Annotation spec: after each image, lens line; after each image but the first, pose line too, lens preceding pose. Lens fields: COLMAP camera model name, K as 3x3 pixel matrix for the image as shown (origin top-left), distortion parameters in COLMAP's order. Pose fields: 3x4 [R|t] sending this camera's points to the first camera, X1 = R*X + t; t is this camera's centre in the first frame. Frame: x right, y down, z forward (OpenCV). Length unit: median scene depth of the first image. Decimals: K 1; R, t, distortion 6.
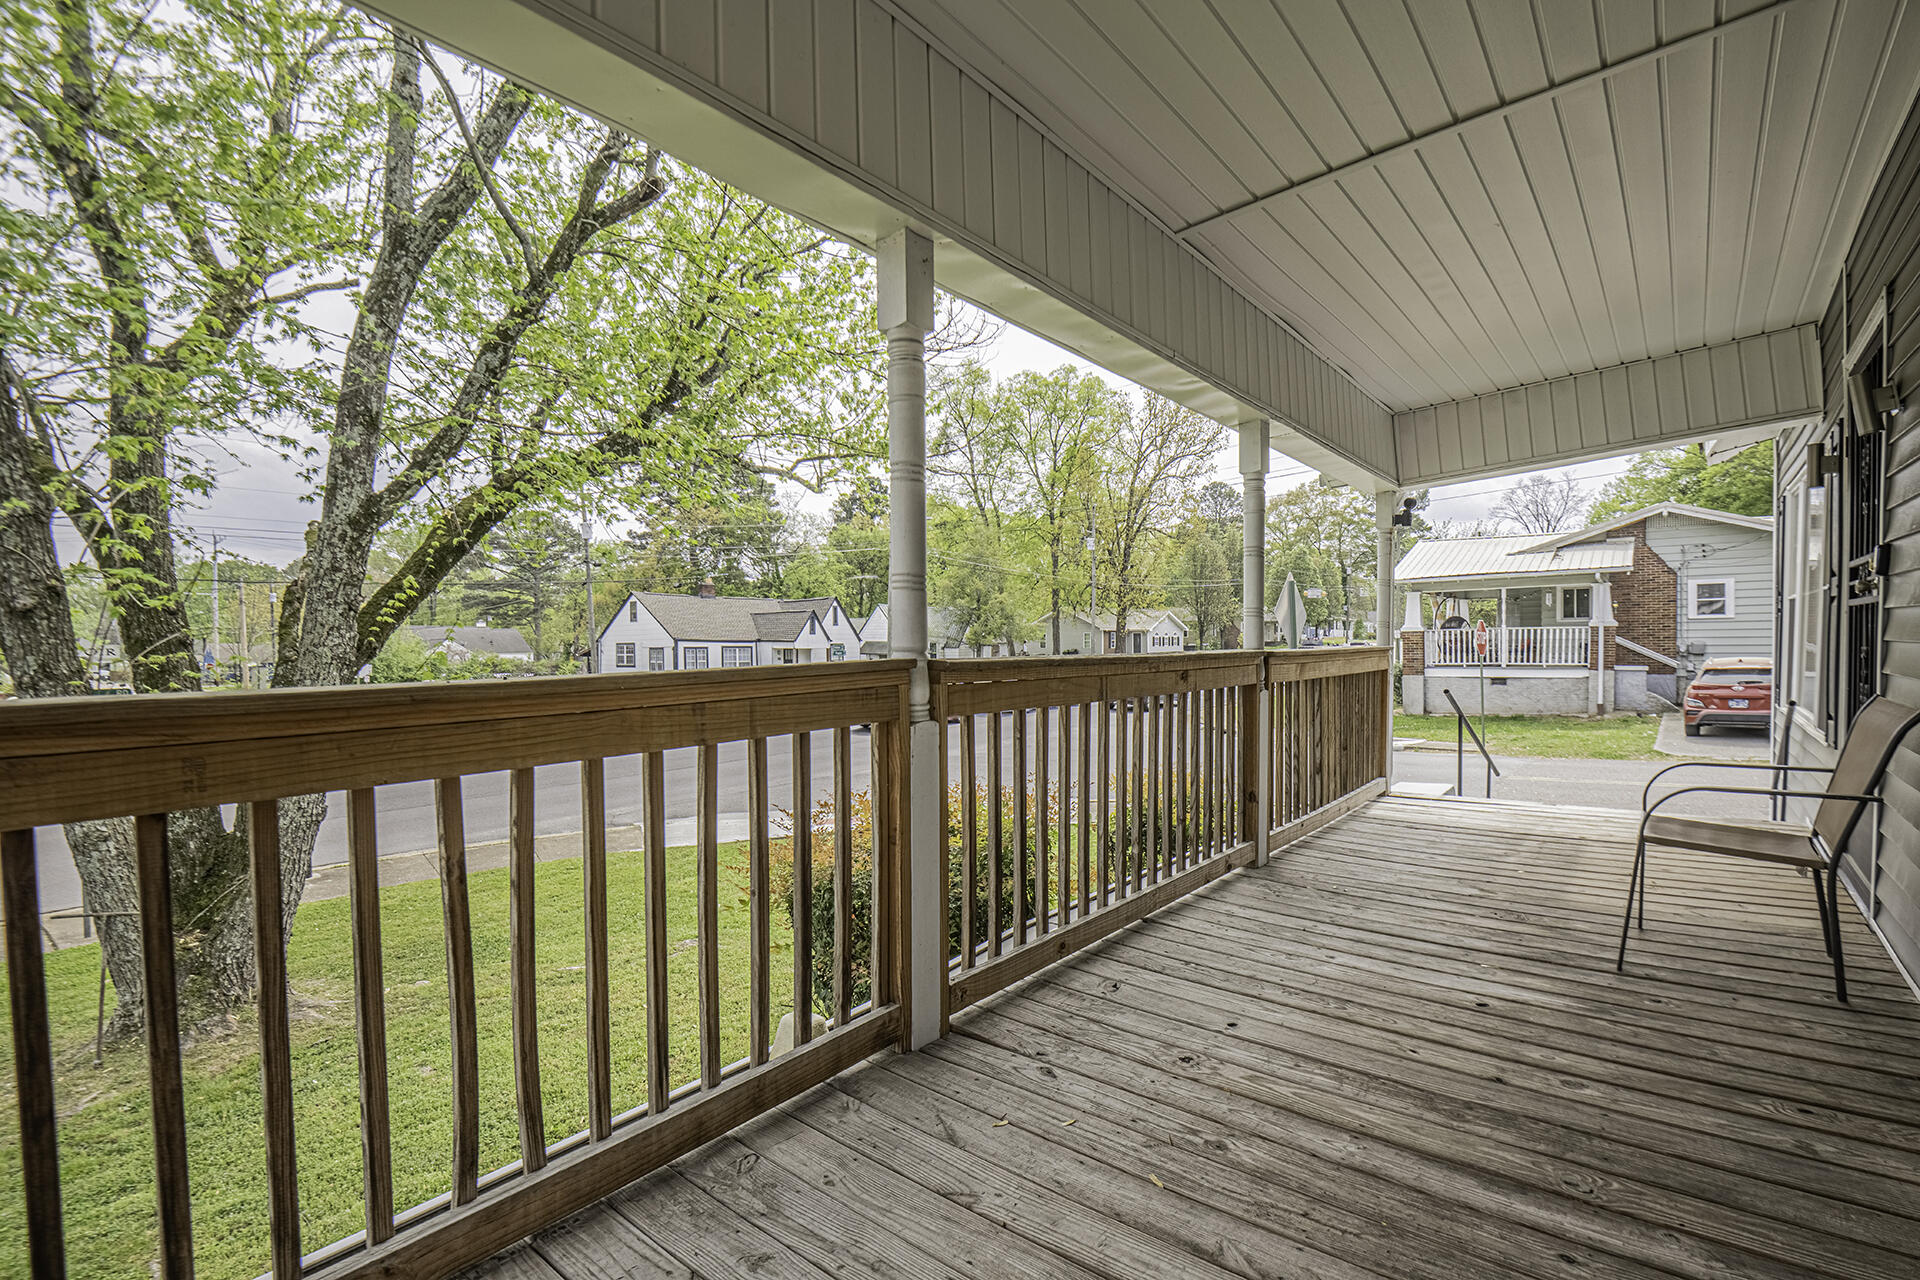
lens RADIAL K [[874.6, 0, 1044.3], [0, 874.6, 650.2], [0, 0, 1]] dist [-0.025242, -0.000587]
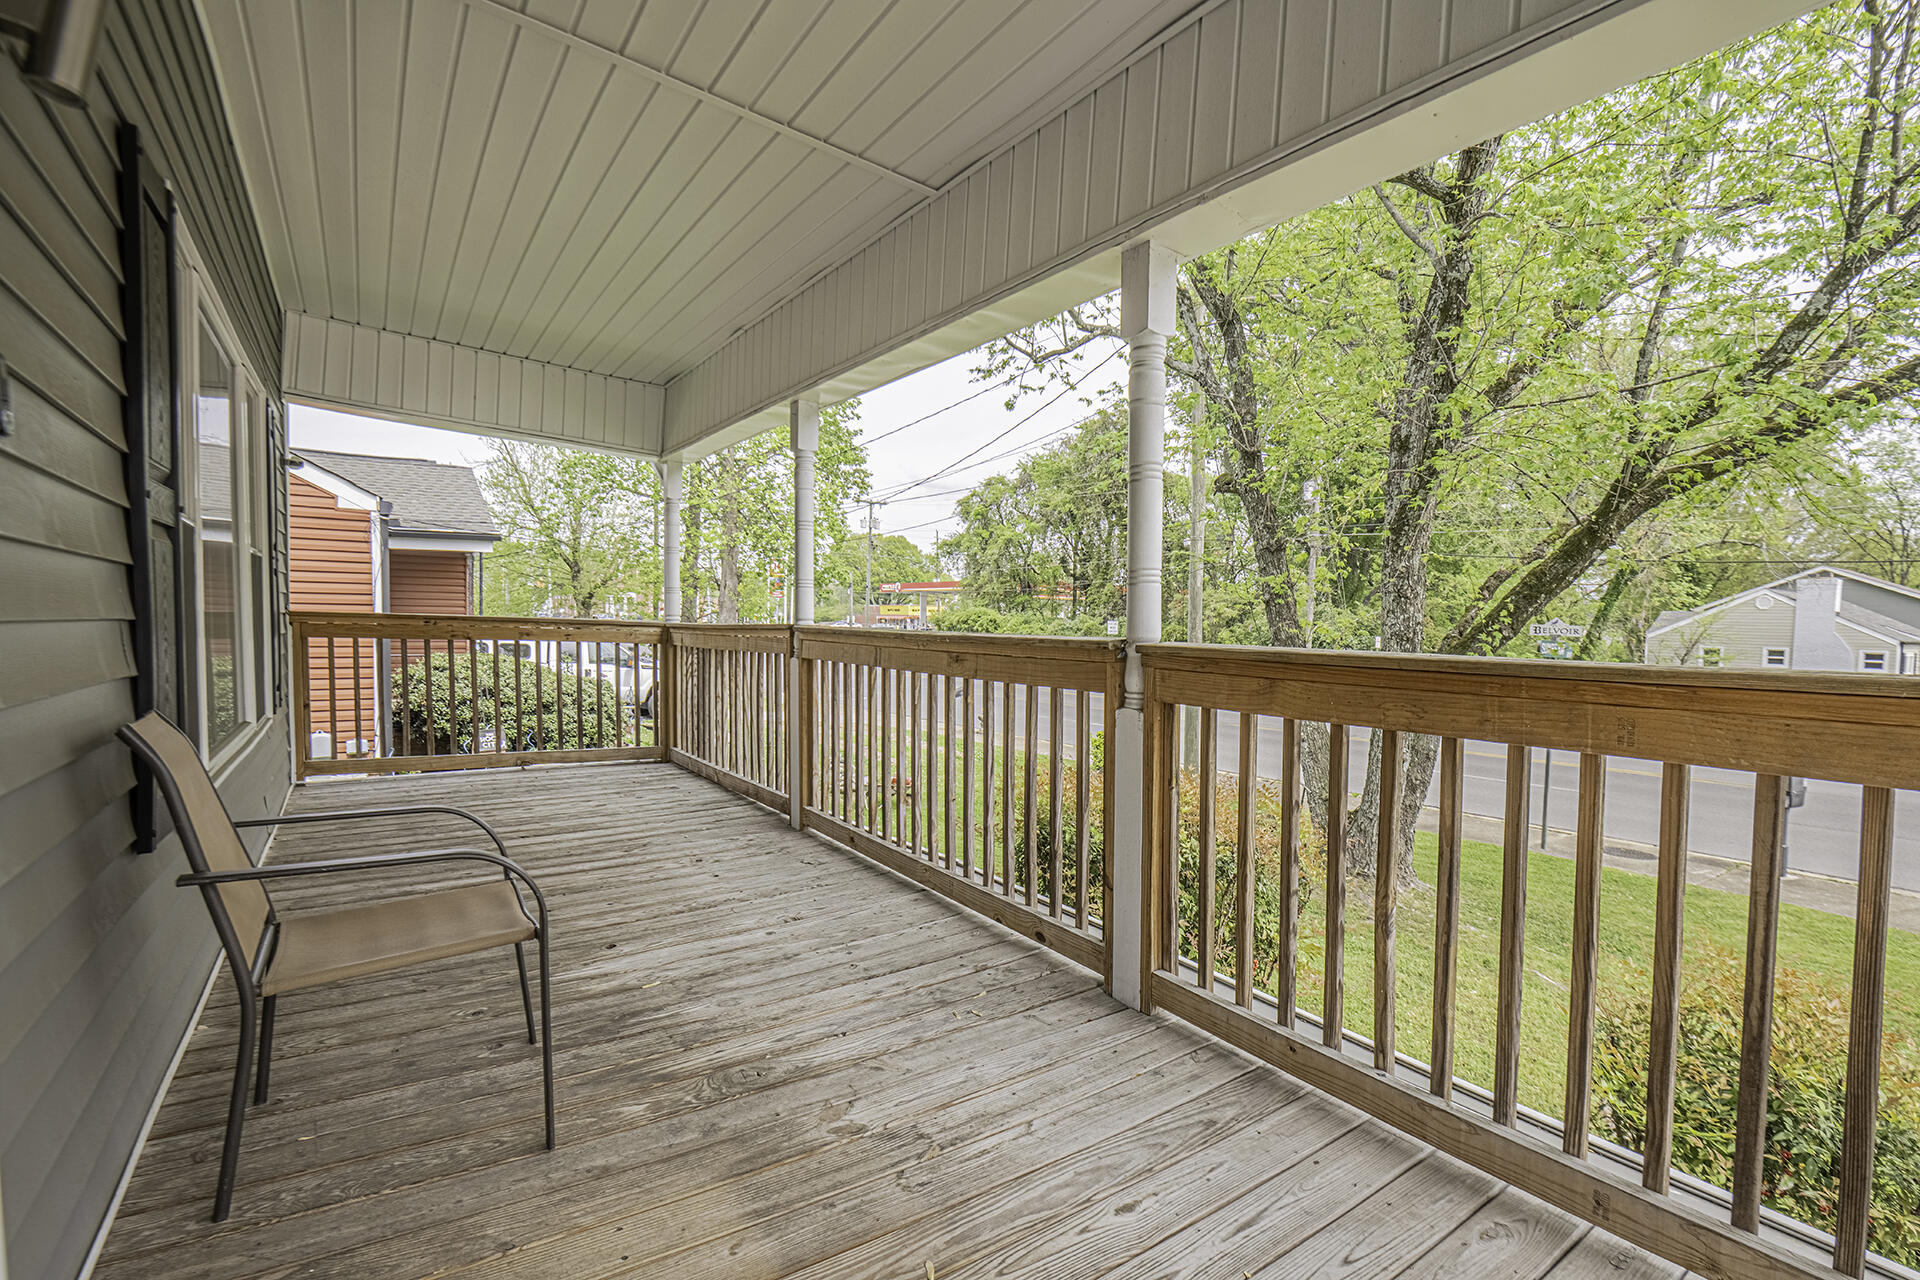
lens RADIAL K [[874.6, 0, 968.5], [0, 874.6, 647.0], [0, 0, 1]] dist [-0.025242, -0.000587]
pose [[-0.314692, 0.053576, -0.947681, 0.913100], [-0.024780, 0.997602, 0.064627, -0.046730], [0.948870, 0.043821, -0.312610, 1.147230]]
